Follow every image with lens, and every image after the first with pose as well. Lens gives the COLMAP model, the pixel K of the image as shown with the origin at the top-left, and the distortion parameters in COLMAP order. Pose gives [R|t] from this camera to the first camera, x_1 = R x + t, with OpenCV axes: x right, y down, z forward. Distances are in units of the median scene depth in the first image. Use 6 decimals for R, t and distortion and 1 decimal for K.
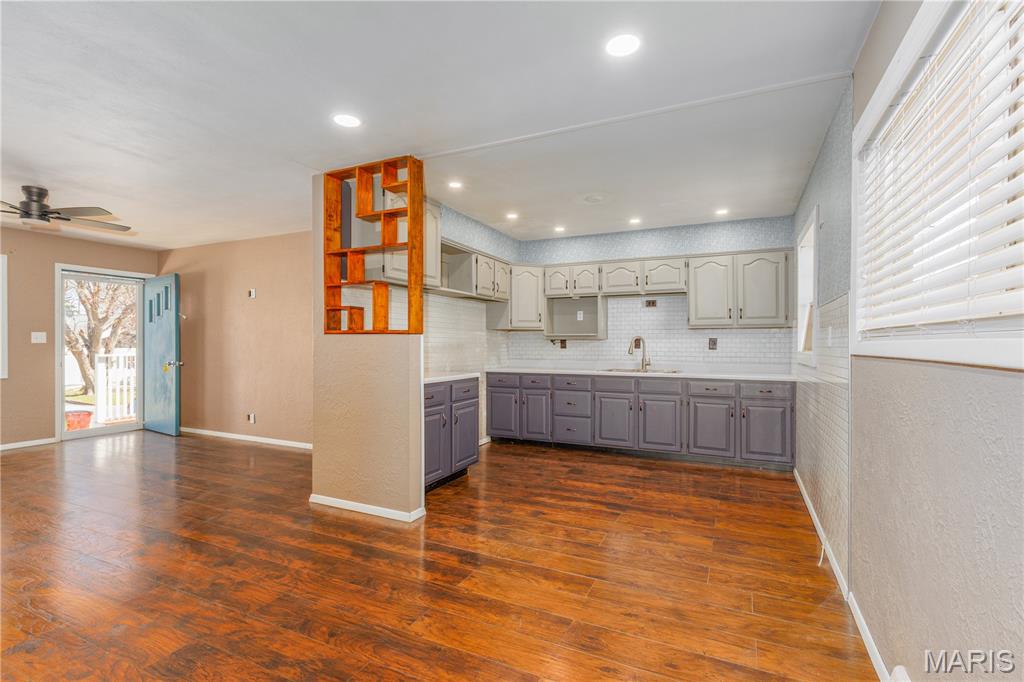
lens RADIAL K [[476.3, 0, 512.3], [0, 476.3, 343.7], [0, 0, 1]] dist [0.006441, -0.000386]
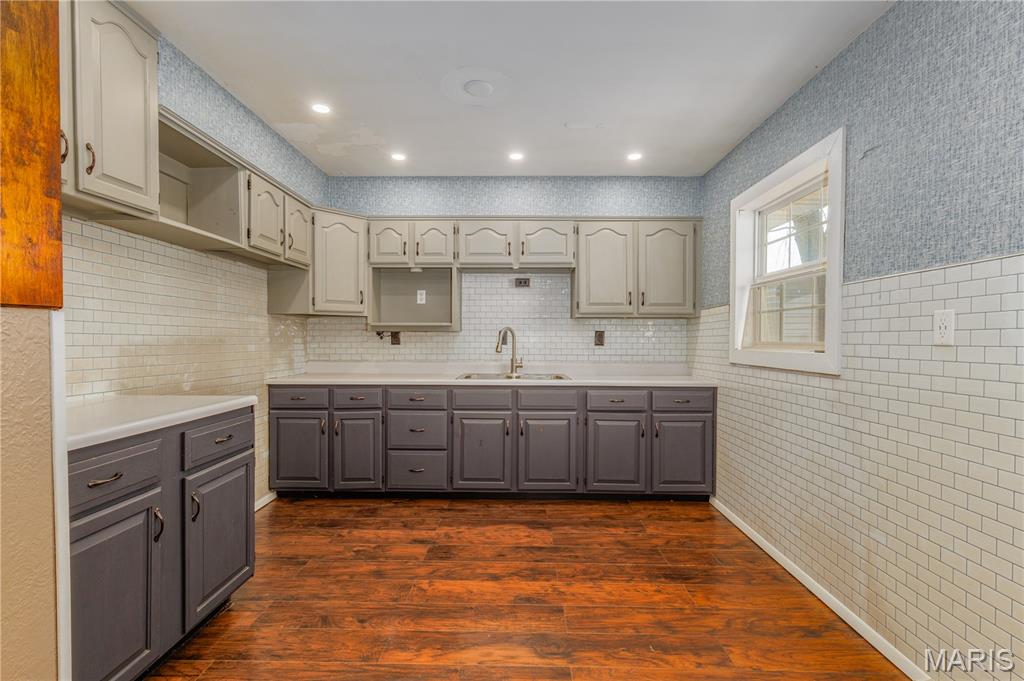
lens RADIAL K [[476.3, 0, 513.9], [0, 476.3, 341.5], [0, 0, 1]] dist [0.006441, -0.000386]
pose [[0.908358, -0.002519, 0.418186, -0.026723], [-0.001438, 0.999957, 0.009146, -0.001268], [-0.418191, -0.008909, 0.908316, 0.359086]]
